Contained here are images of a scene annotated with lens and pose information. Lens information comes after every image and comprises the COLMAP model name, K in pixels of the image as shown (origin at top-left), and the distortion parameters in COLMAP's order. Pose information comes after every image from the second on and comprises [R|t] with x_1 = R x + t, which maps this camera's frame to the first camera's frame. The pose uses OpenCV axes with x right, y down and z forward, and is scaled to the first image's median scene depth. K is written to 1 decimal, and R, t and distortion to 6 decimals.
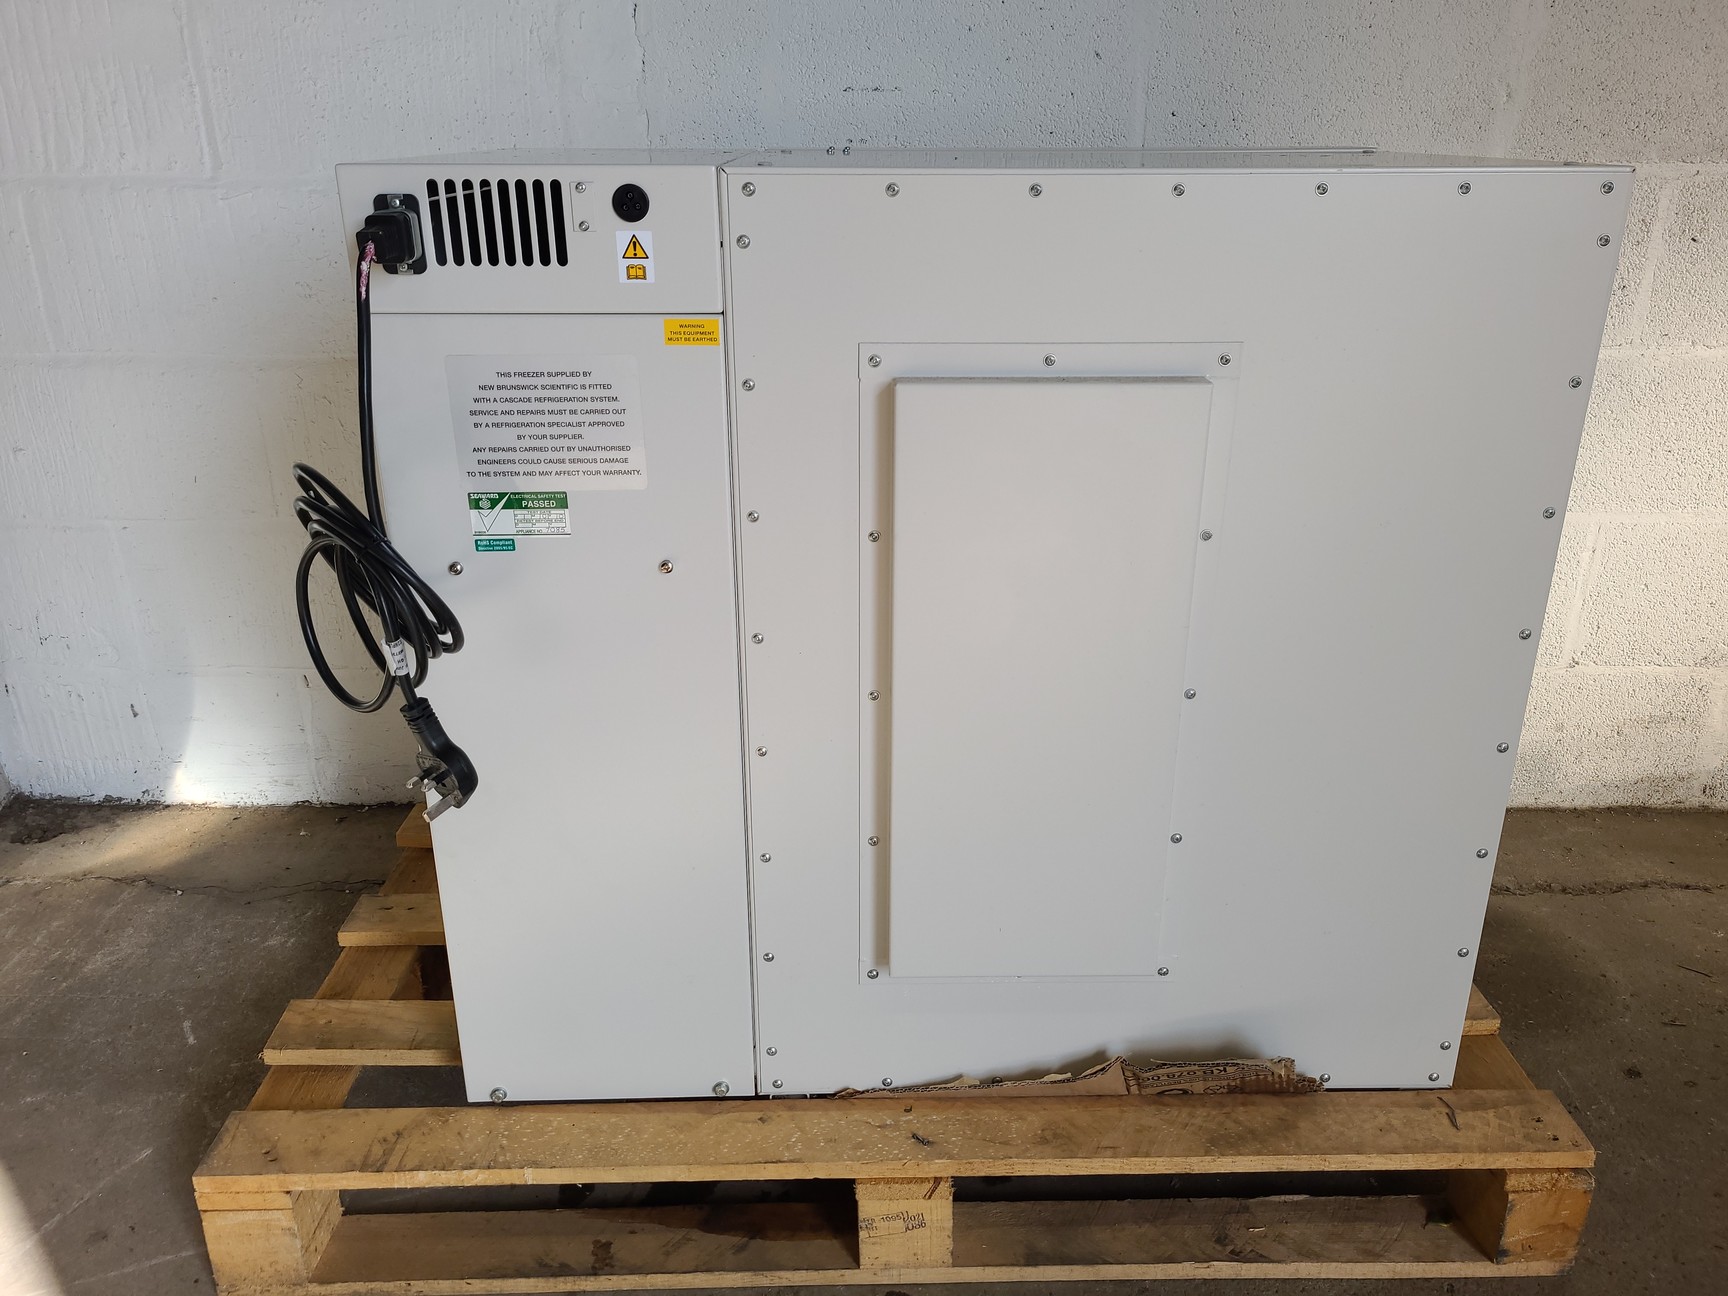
lens RADIAL K [[1291.9, 0, 870.6], [0, 1291.9, 643.6], [0, 0, 1]] dist [0.023159, -0.024536]
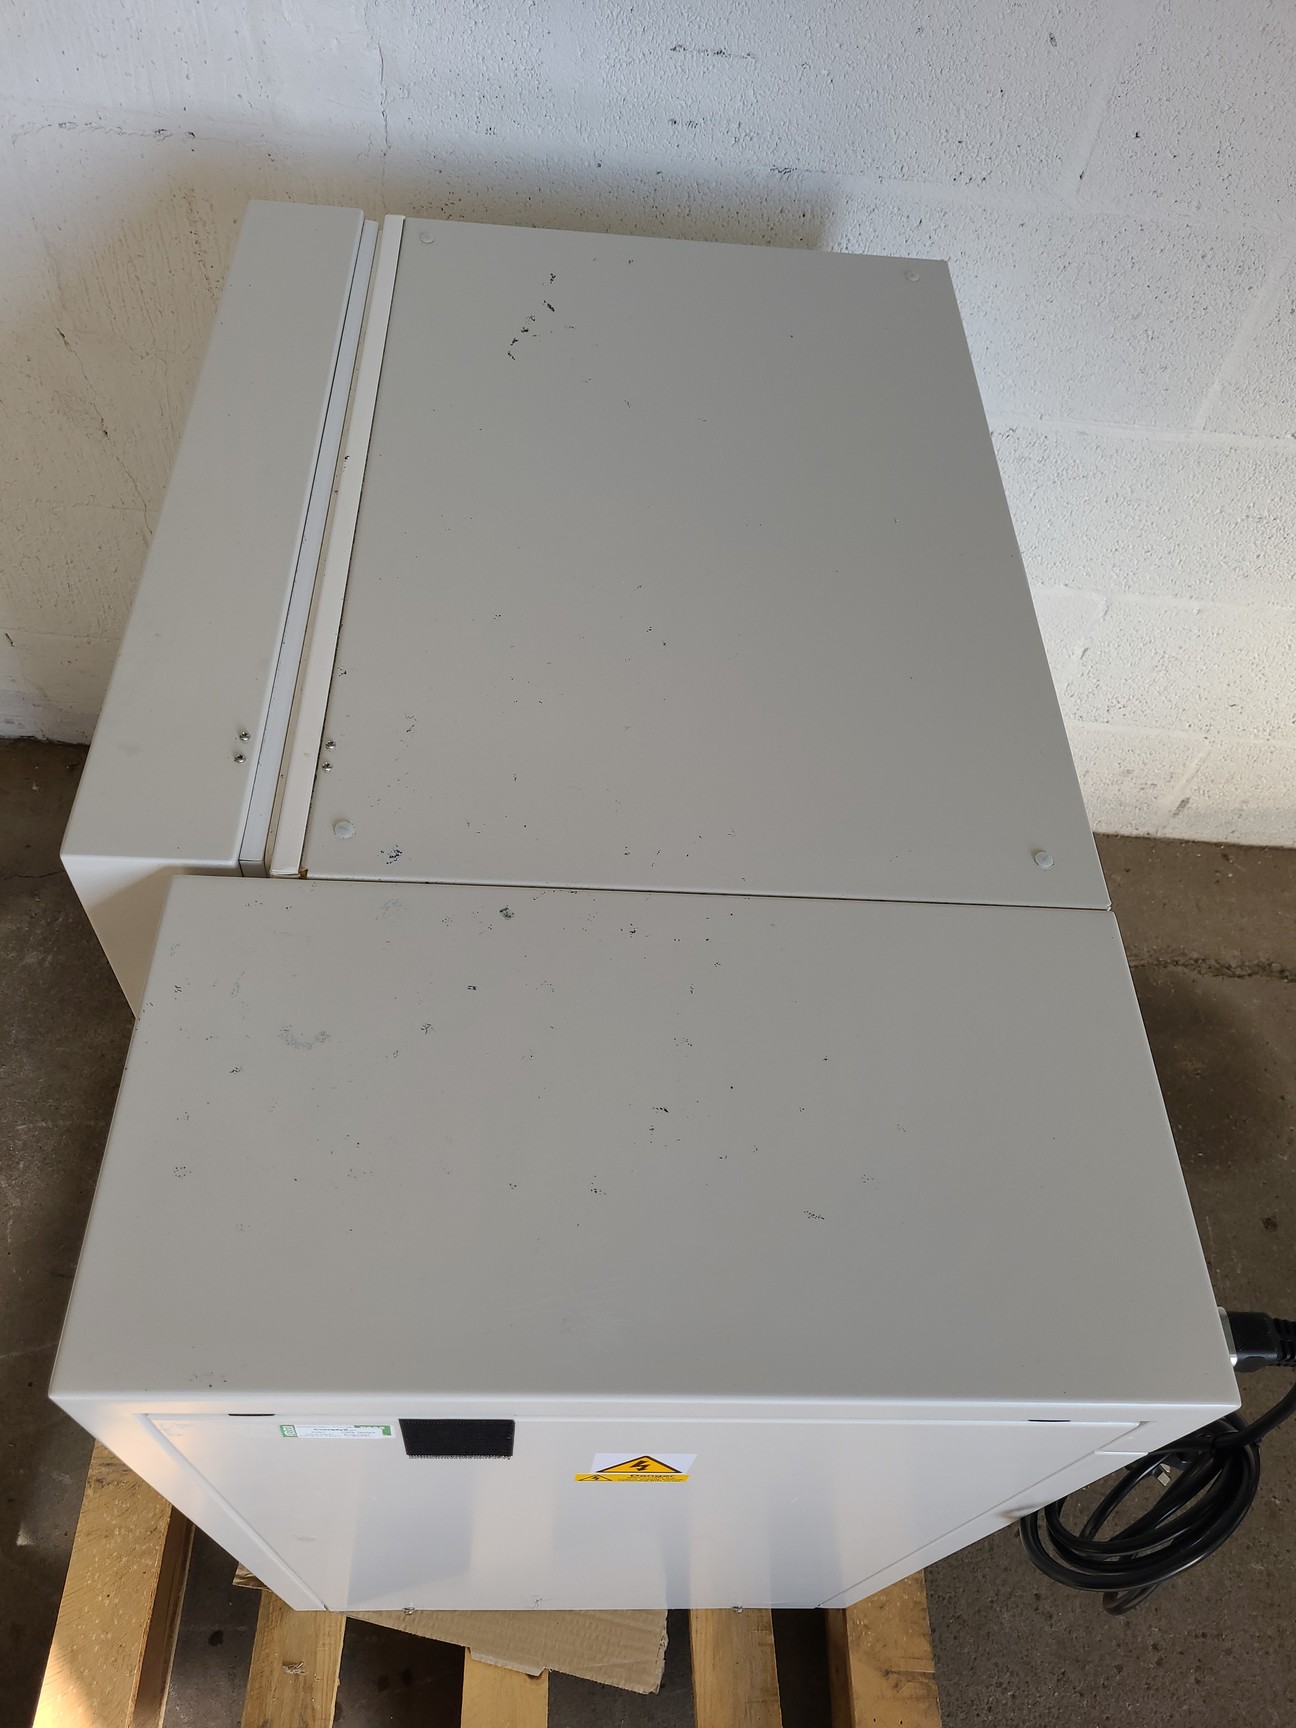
lens RADIAL K [[1291.9, 0, 641.1], [0, 1291.9, 872.8], [0, 0, 1]] dist [0.023159, -0.024536]
pose [[0.996008, 0.075391, 0.047793, -0.033083], [-0.089228, 0.825917, 0.556686, -0.404772], [0.002496, -0.558728, 0.829347, 0.178583]]
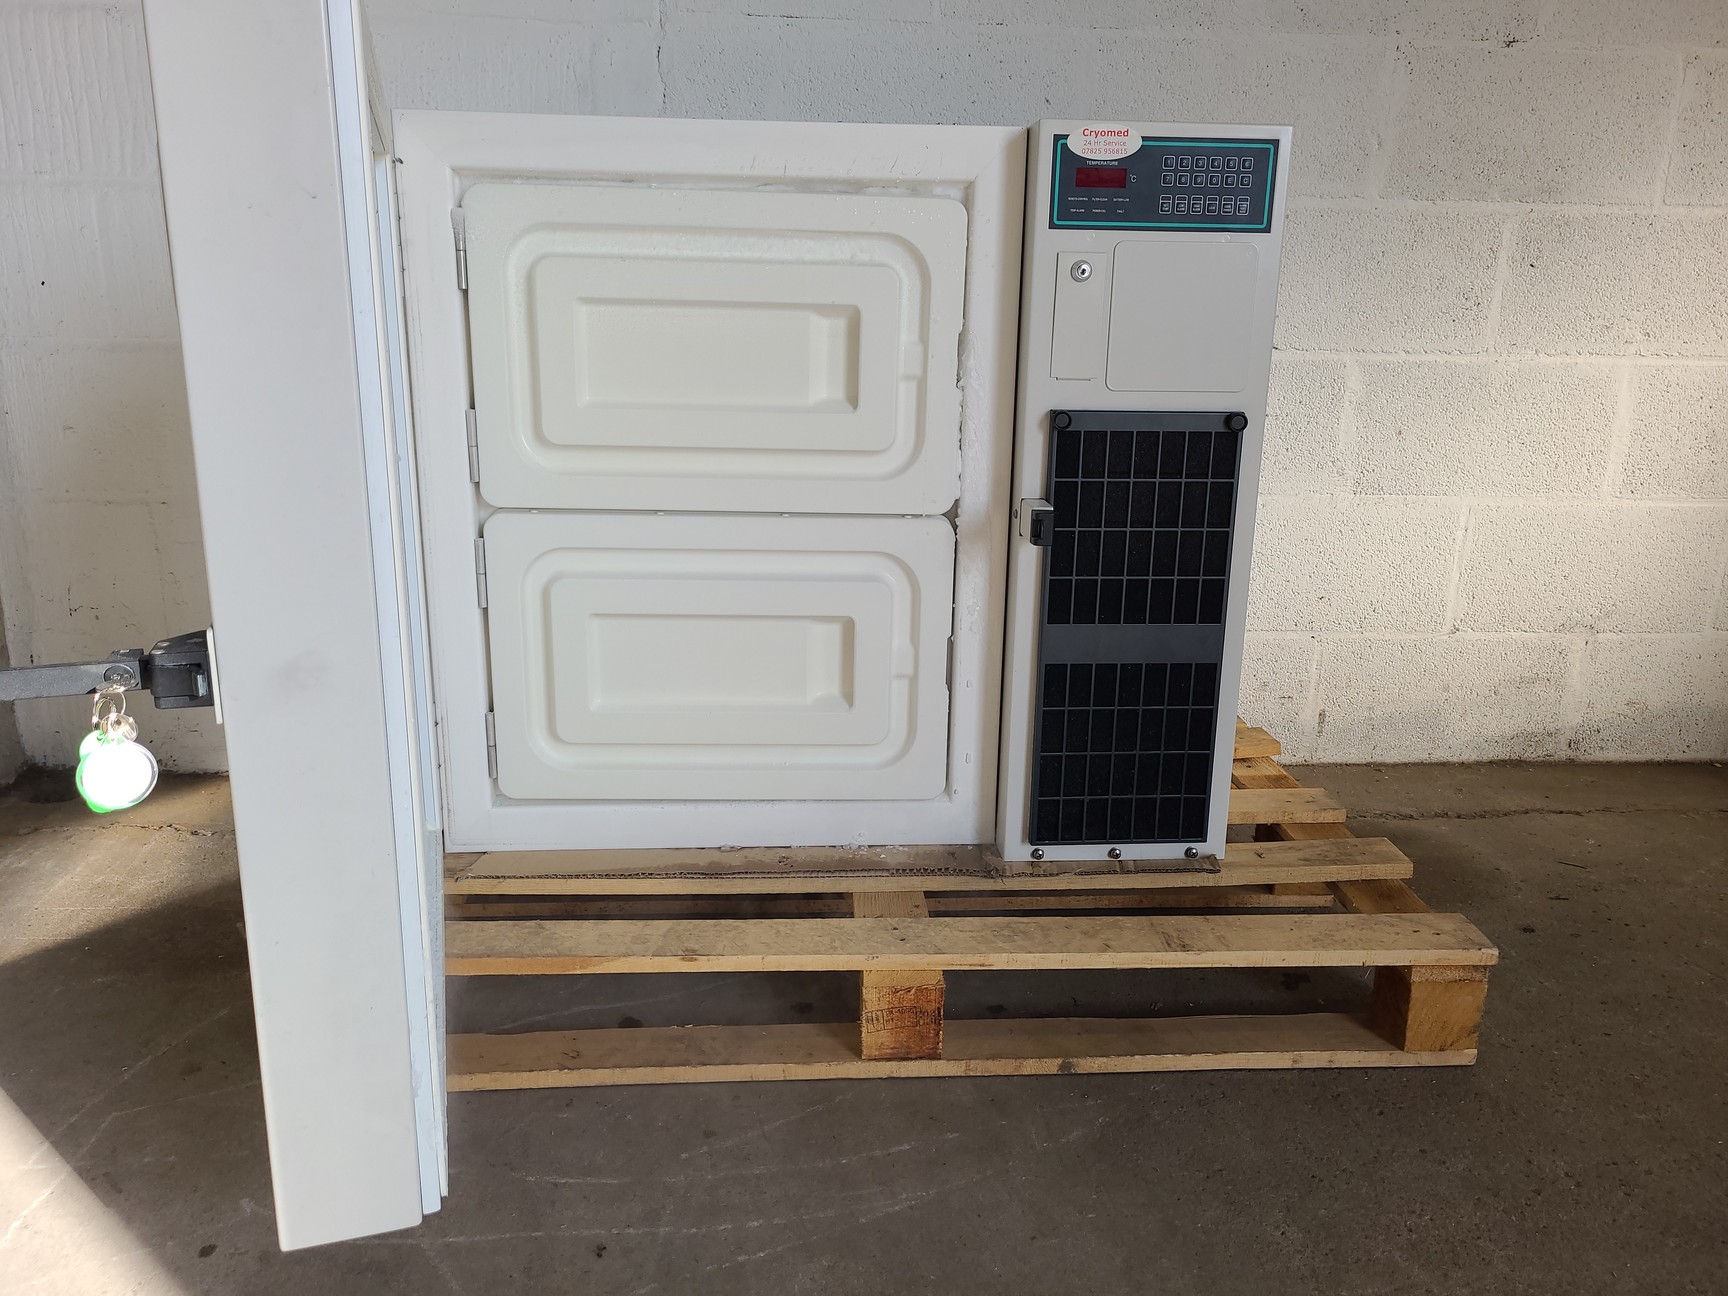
lens RADIAL K [[1291.9, 0, 862.4], [0, 1291.9, 647.0], [0, 0, 1]] dist [0.023159, -0.024536]
pose [[0.996804, -0.001857, 0.079859, -0.082418], [0.010032, 0.994725, -0.102087, 0.151028], [-0.079248, 0.102562, 0.991565, -0.110552]]
